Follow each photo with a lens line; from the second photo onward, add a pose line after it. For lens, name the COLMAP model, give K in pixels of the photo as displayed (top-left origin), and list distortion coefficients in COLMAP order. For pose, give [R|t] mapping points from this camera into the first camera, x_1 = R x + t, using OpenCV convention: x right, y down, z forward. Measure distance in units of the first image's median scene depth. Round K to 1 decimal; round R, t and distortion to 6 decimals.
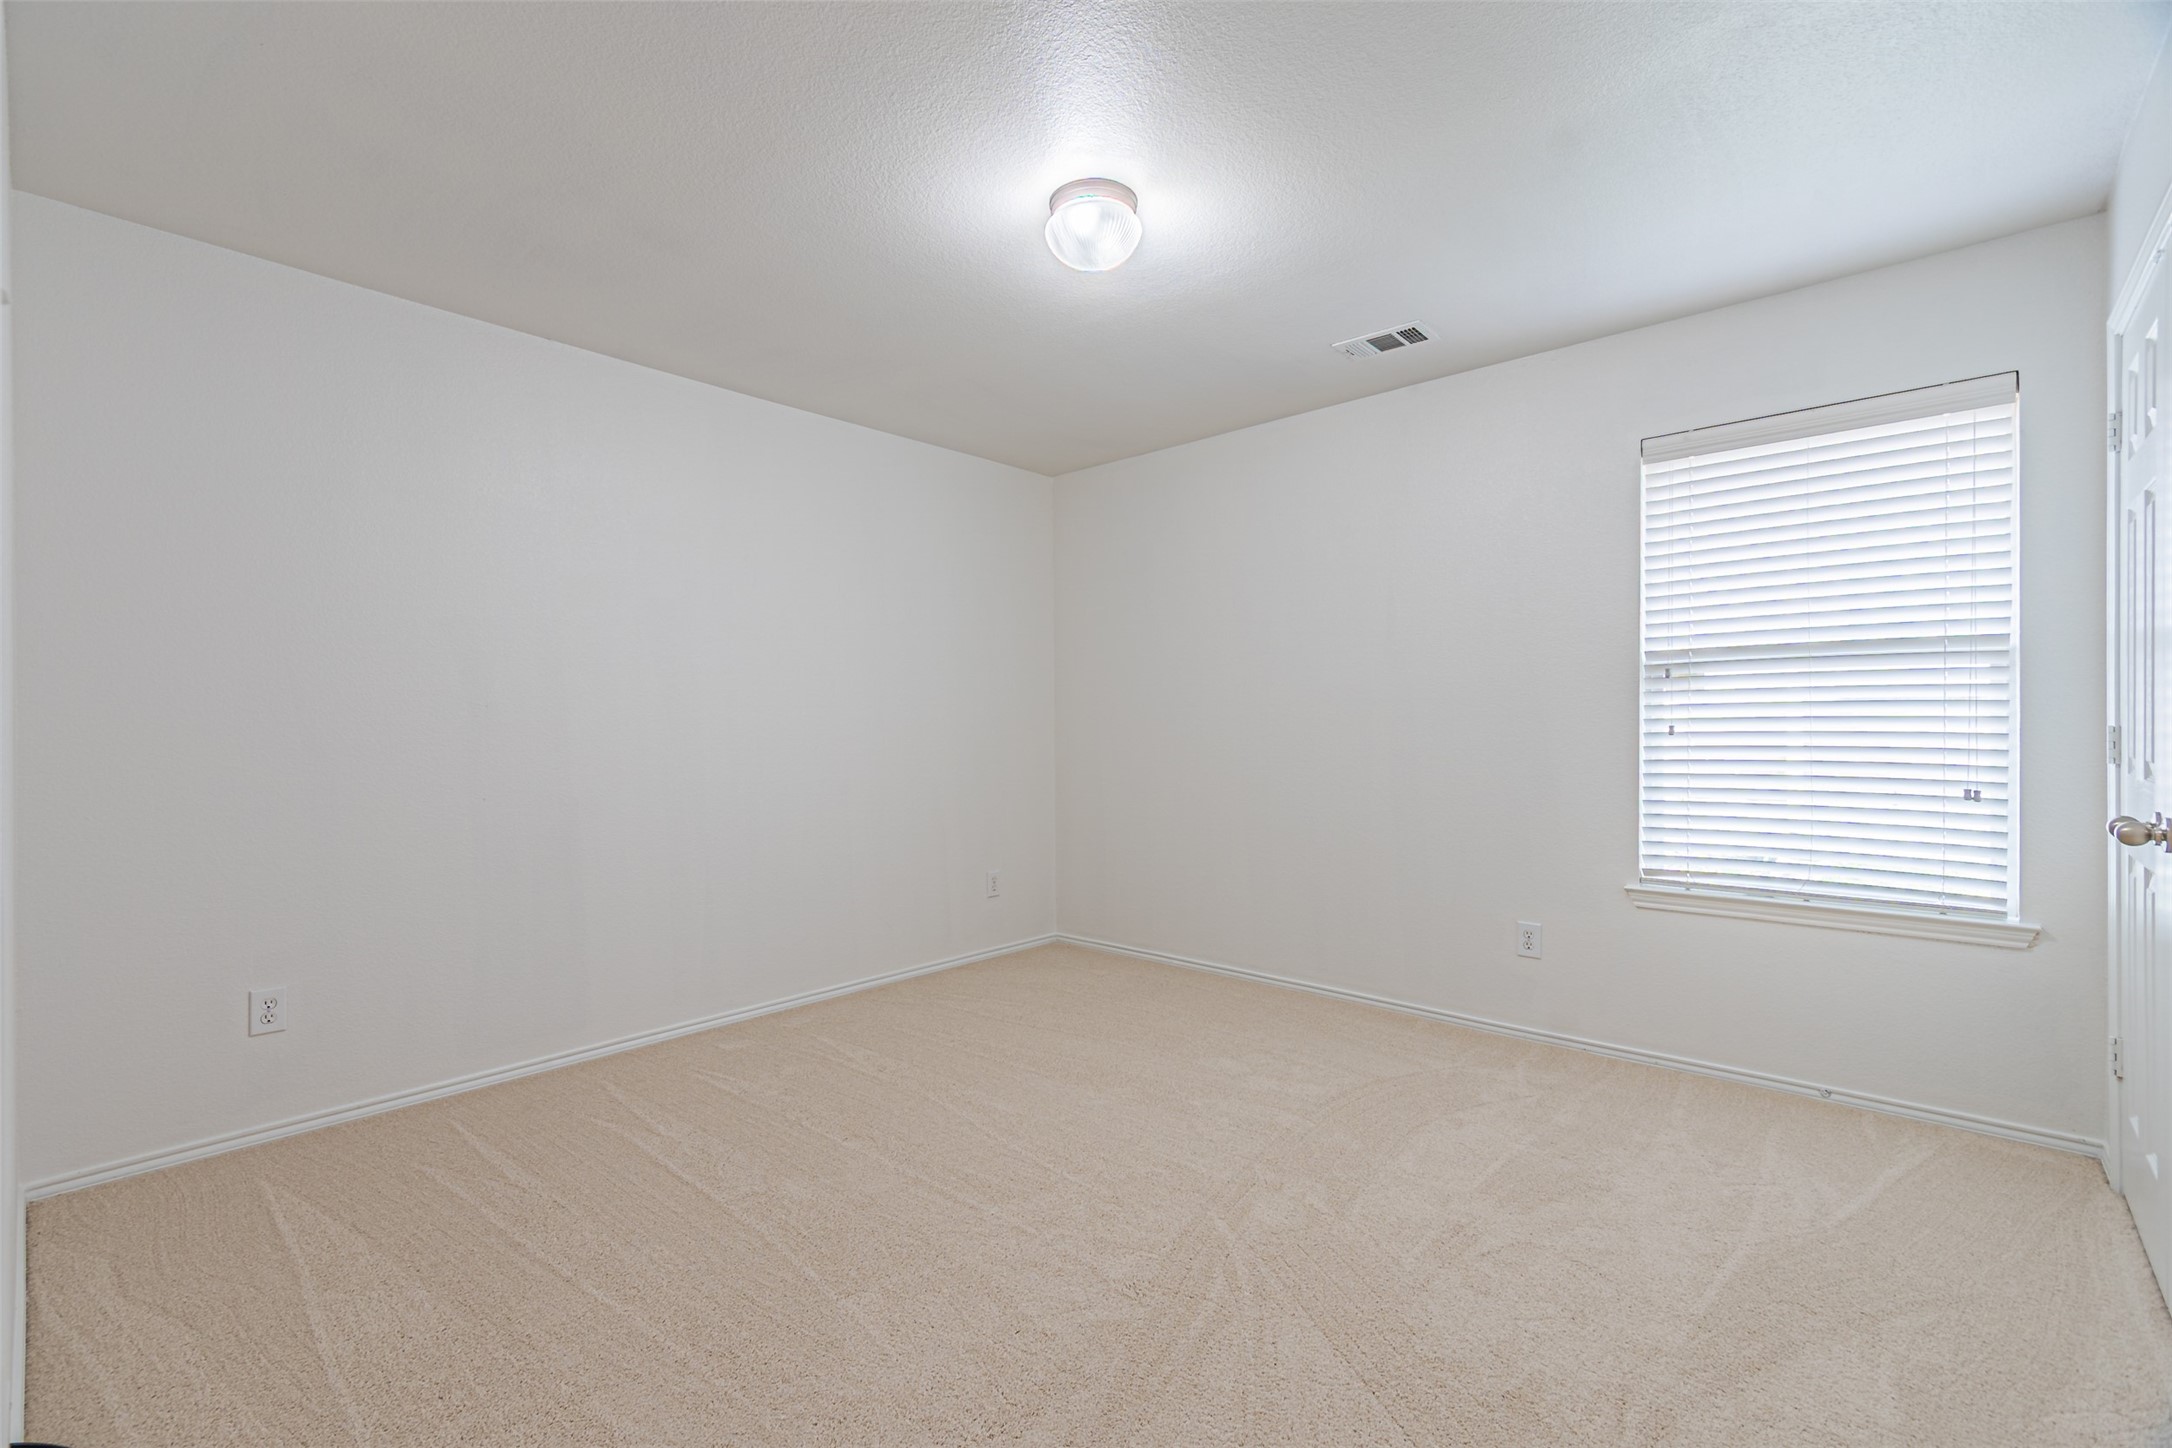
lens RADIAL K [[939.5, 0, 1086.0], [0, 939.5, 724.0], [0, 0, 1]] dist [0.000082, -0.000001]
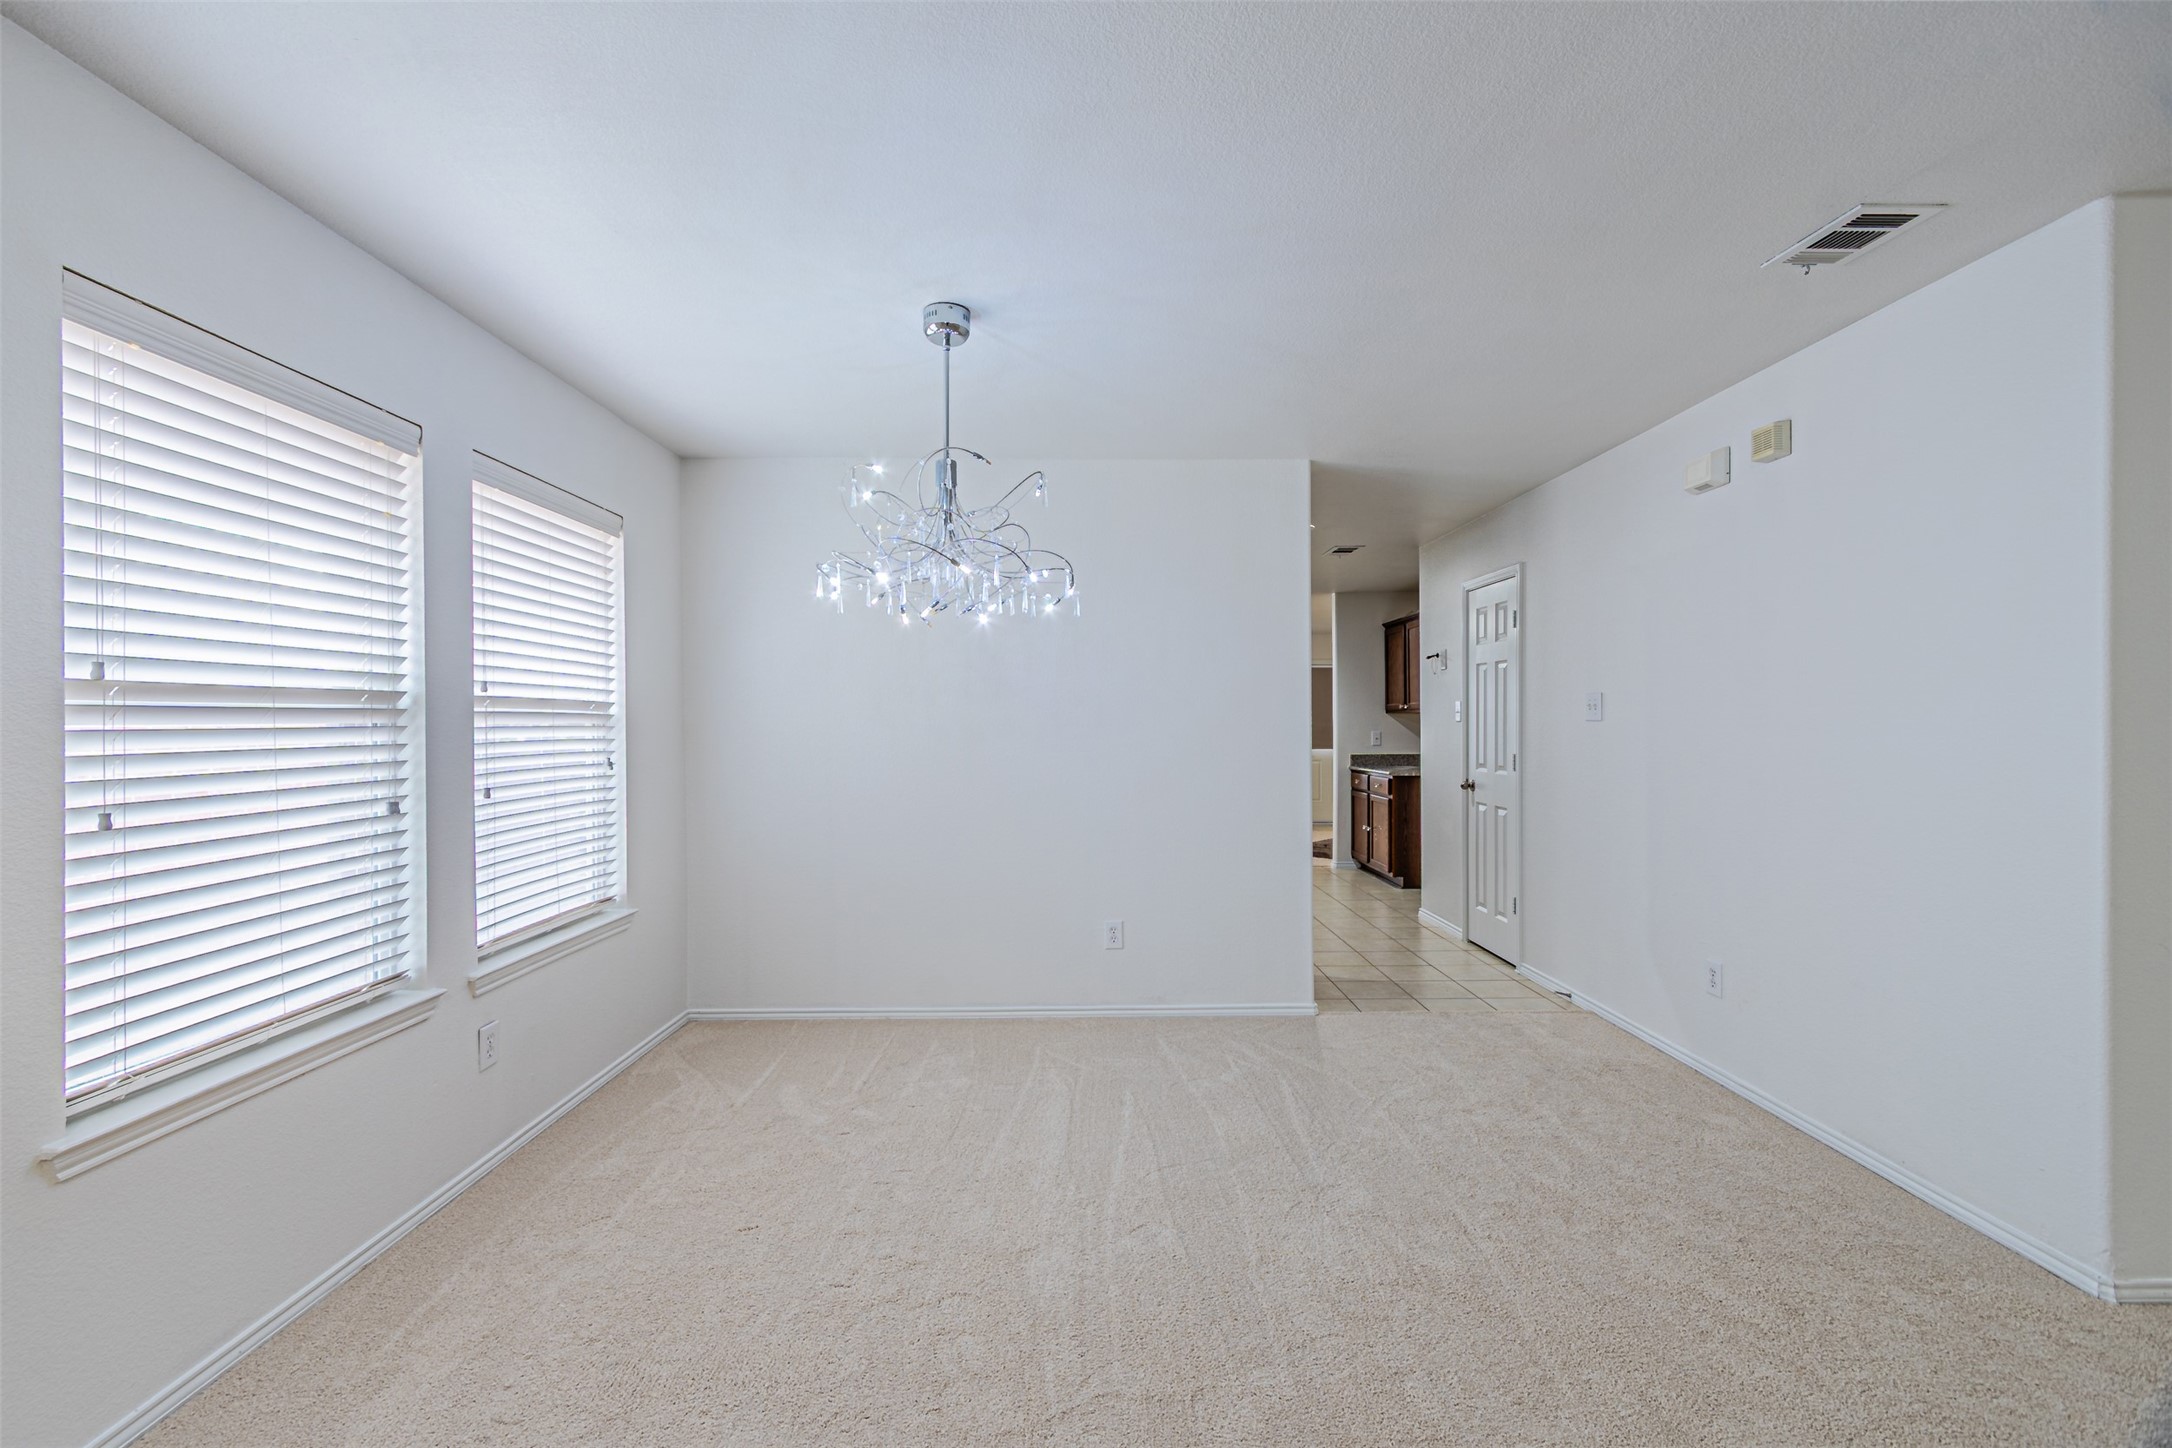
lens RADIAL K [[939.5, 0, 1086.0], [0, 939.5, 724.0], [0, 0, 1]] dist [0.000082, -0.000001]
pose [[-0.675919, 0.000946, 0.736975, -0.204742], [0.009232, 0.999932, 0.007184, -0.063081], [-0.736918, 0.011660, -0.675882, 1.149179]]
